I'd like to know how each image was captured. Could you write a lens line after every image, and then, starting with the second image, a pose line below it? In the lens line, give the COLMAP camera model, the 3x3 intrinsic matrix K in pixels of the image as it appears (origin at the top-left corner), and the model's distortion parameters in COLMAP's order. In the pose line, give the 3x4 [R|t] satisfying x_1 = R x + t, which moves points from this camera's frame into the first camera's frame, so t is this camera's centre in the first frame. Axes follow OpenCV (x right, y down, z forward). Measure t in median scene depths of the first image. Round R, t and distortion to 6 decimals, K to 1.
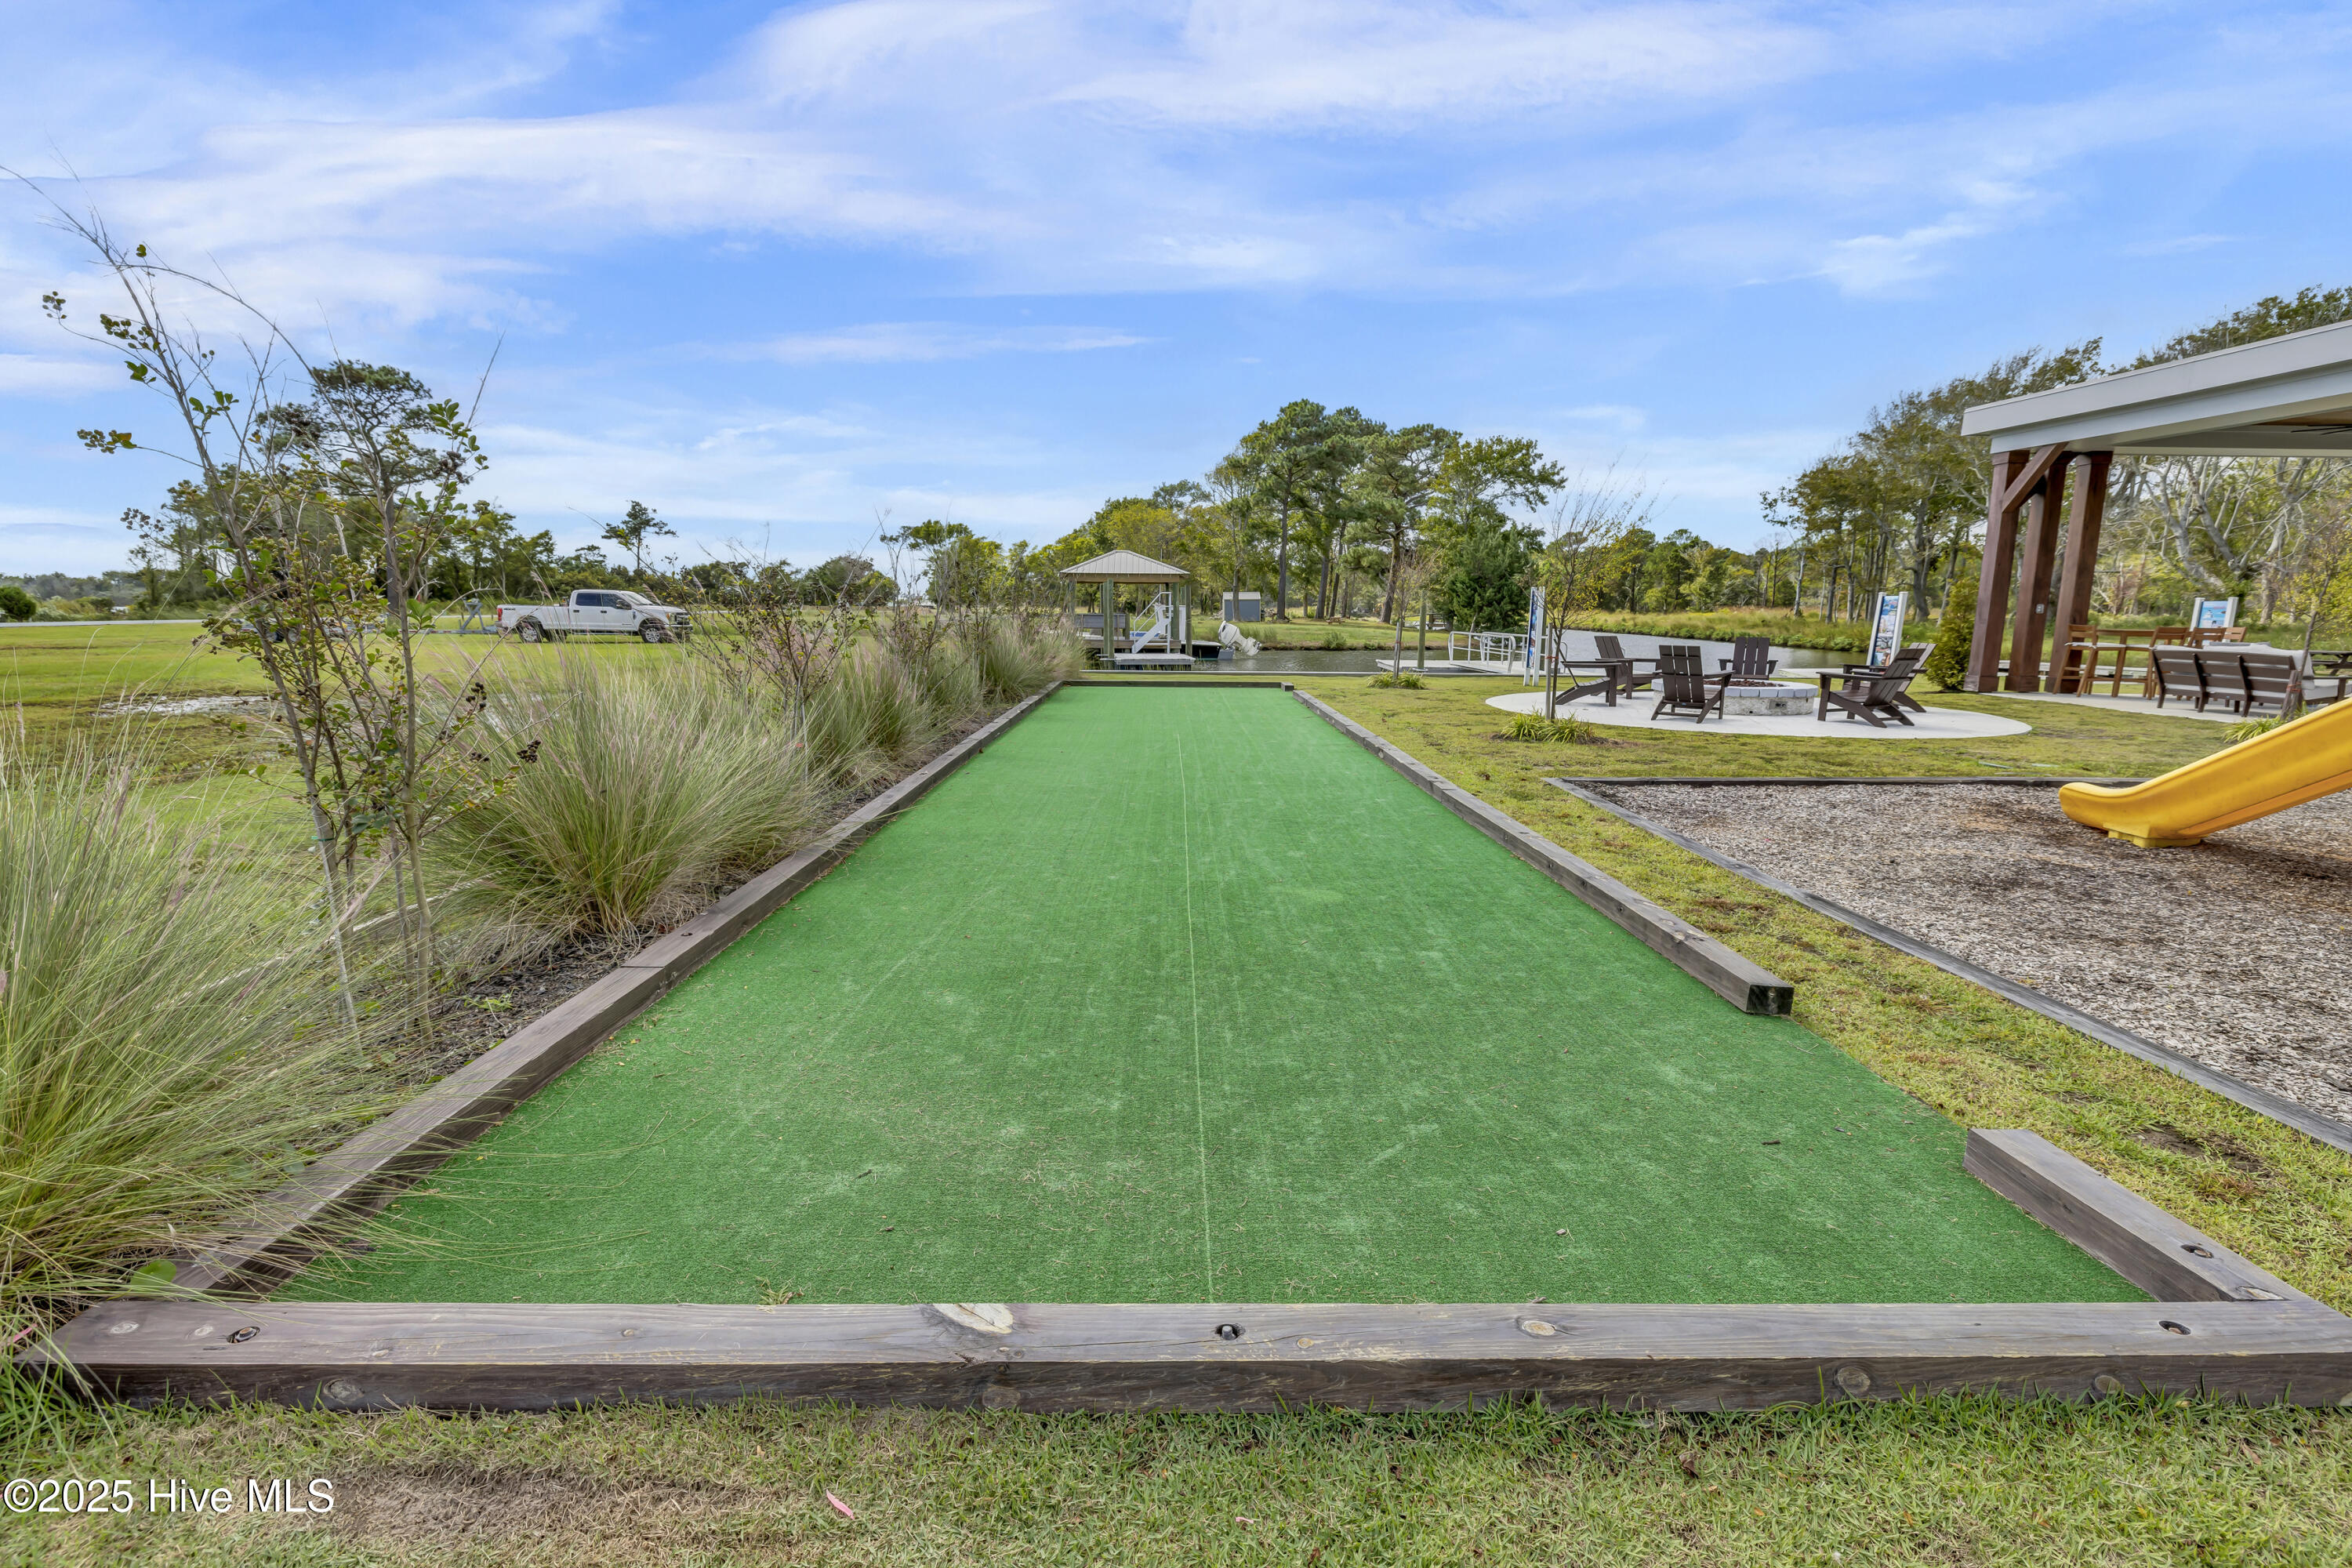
lens RADIAL K [[1090.6, 0, 1176.0], [0, 1090.6, 784.0], [0, 0, 1]] dist [0.000351, 0.000448]
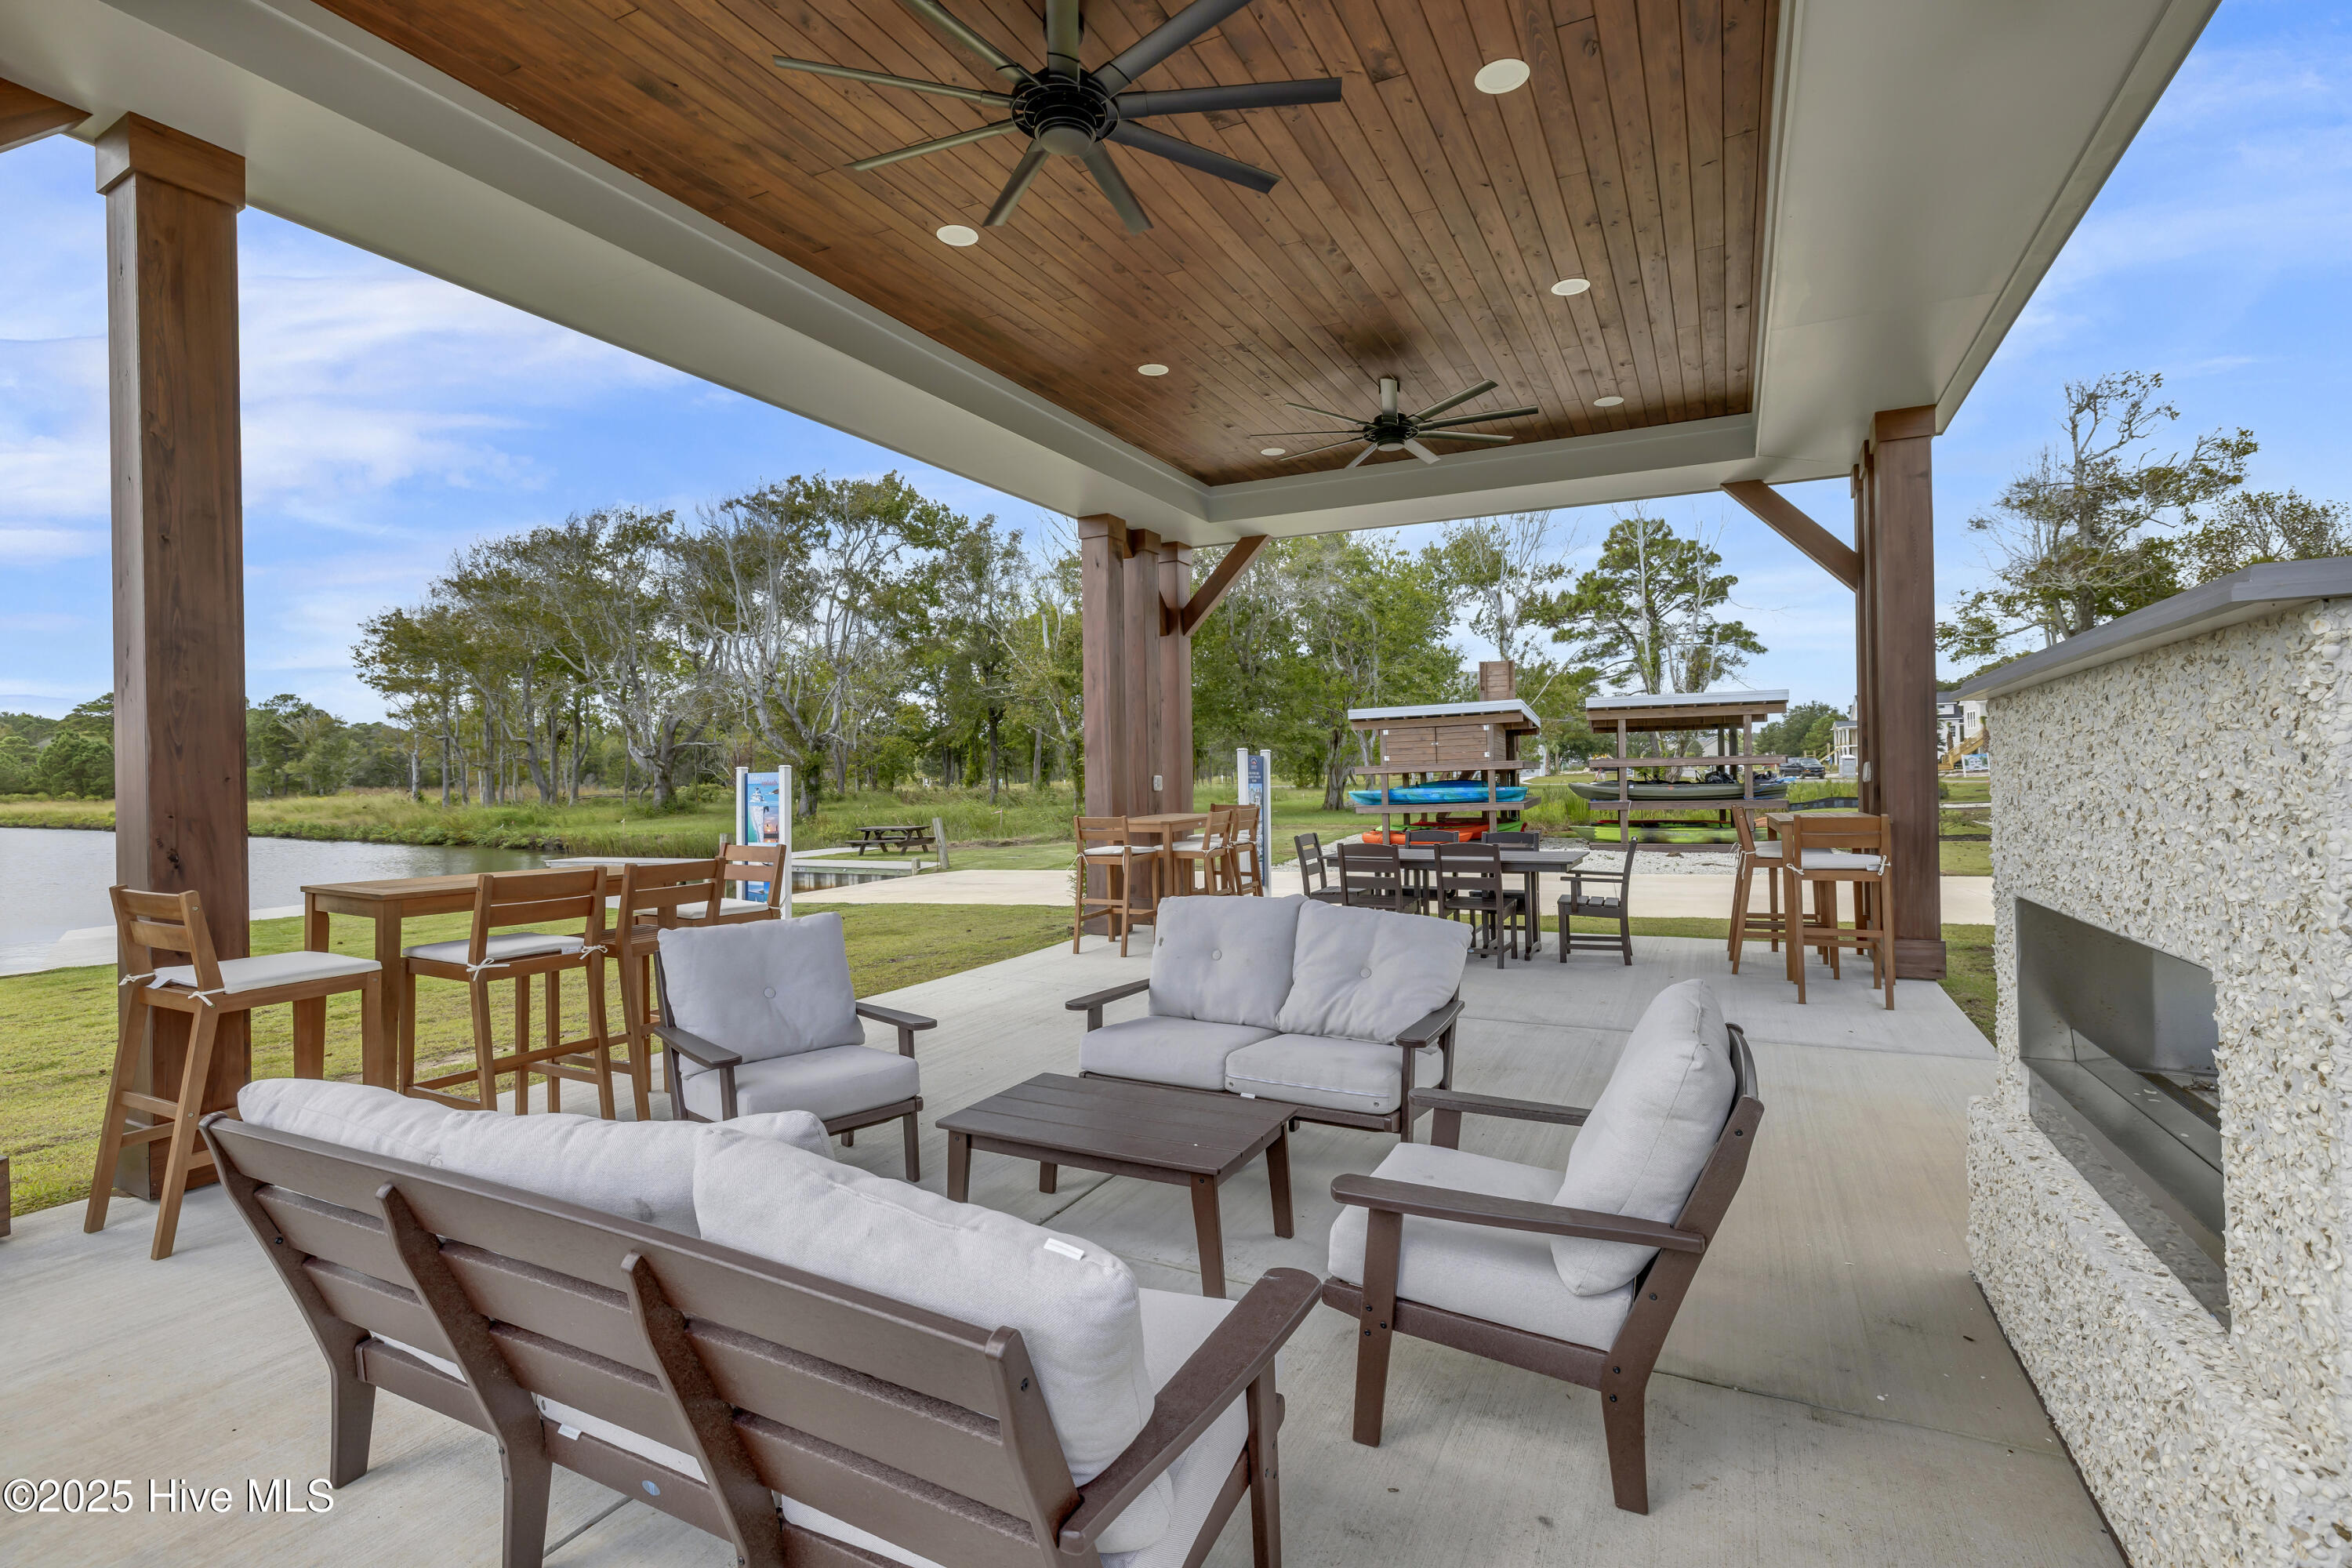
lens RADIAL K [[1071.5, 0, 1181.1], [0, 1071.5, 775.8], [0, 0, 1]] dist [-0.000918, -0.000351]
pose [[0.465458, -0.017597, 0.884895, 0.159813], [0.165352, 0.983928, -0.067410, -0.026601], [-0.869487, 0.177696, 0.460887, 0.158790]]
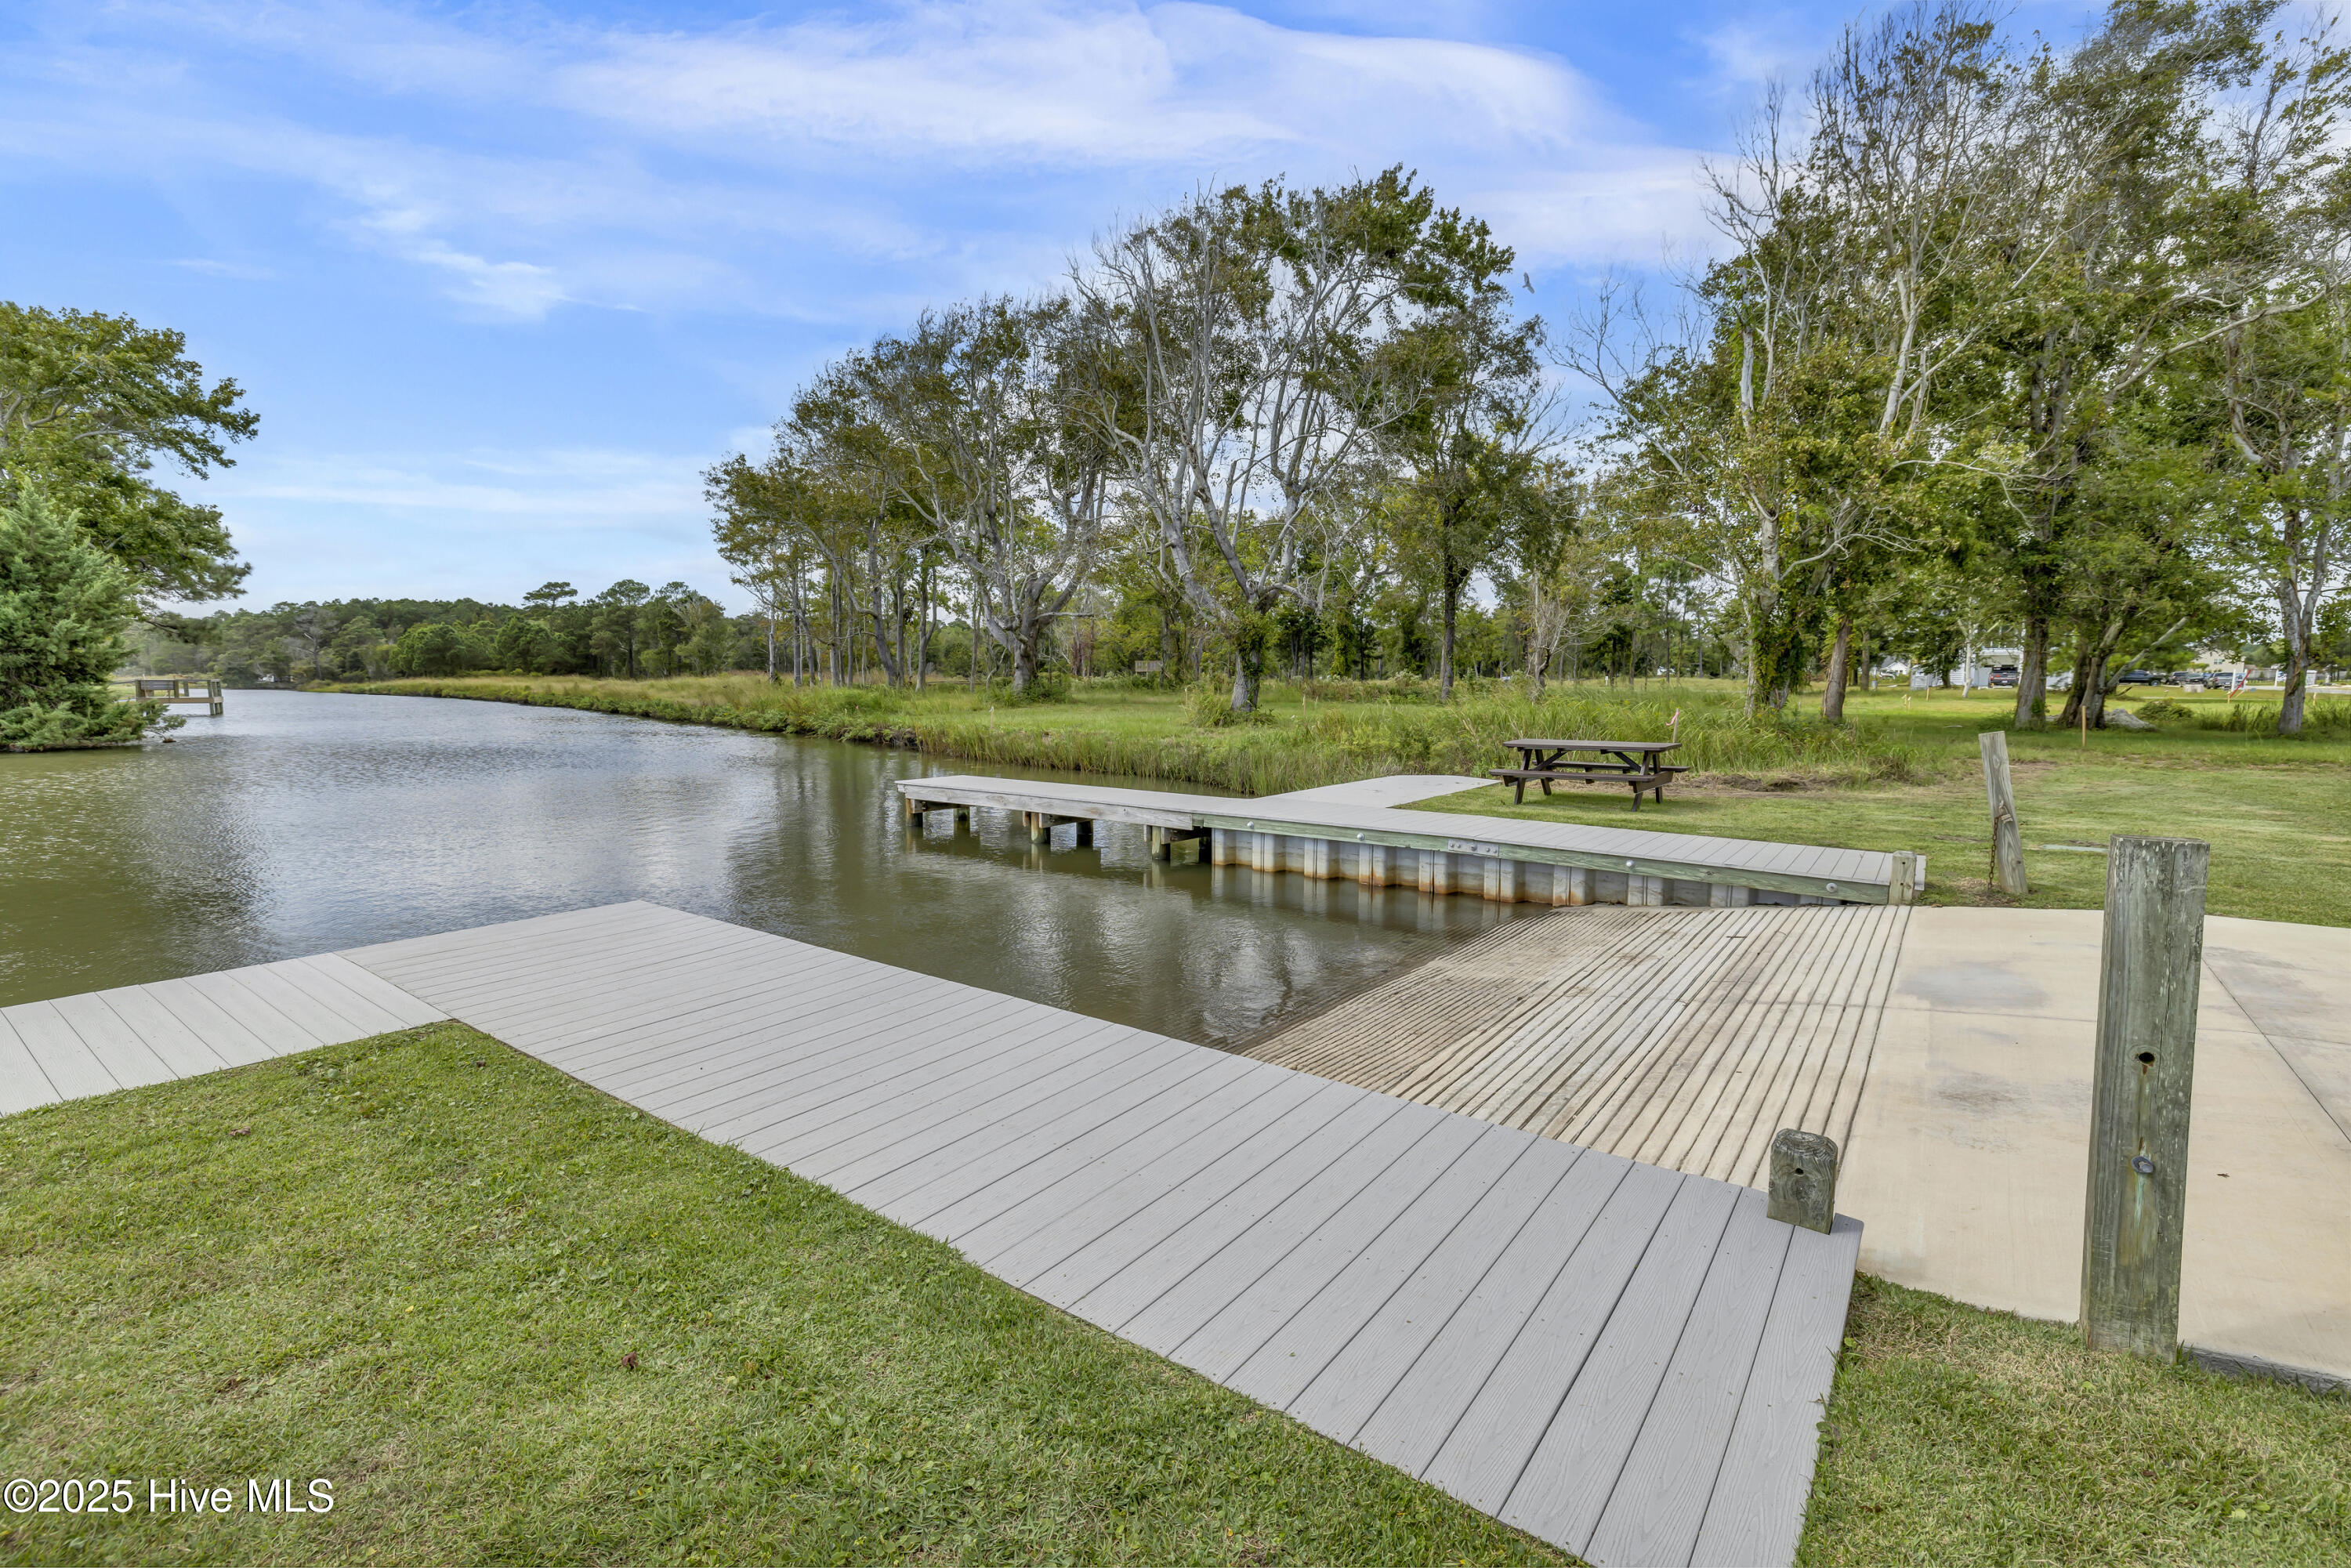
lens RADIAL K [[1062.6, 0, 1163.7], [0, 1062.6, 776.1], [0, 0, 1]] dist [-0.000274, -0.004672]
pose [[0.696506, -0.070591, 0.714070, 0.273005], [0.117481, 0.992939, -0.016432, -0.049436], [-0.707868, 0.095335, 0.699881, 0.343885]]
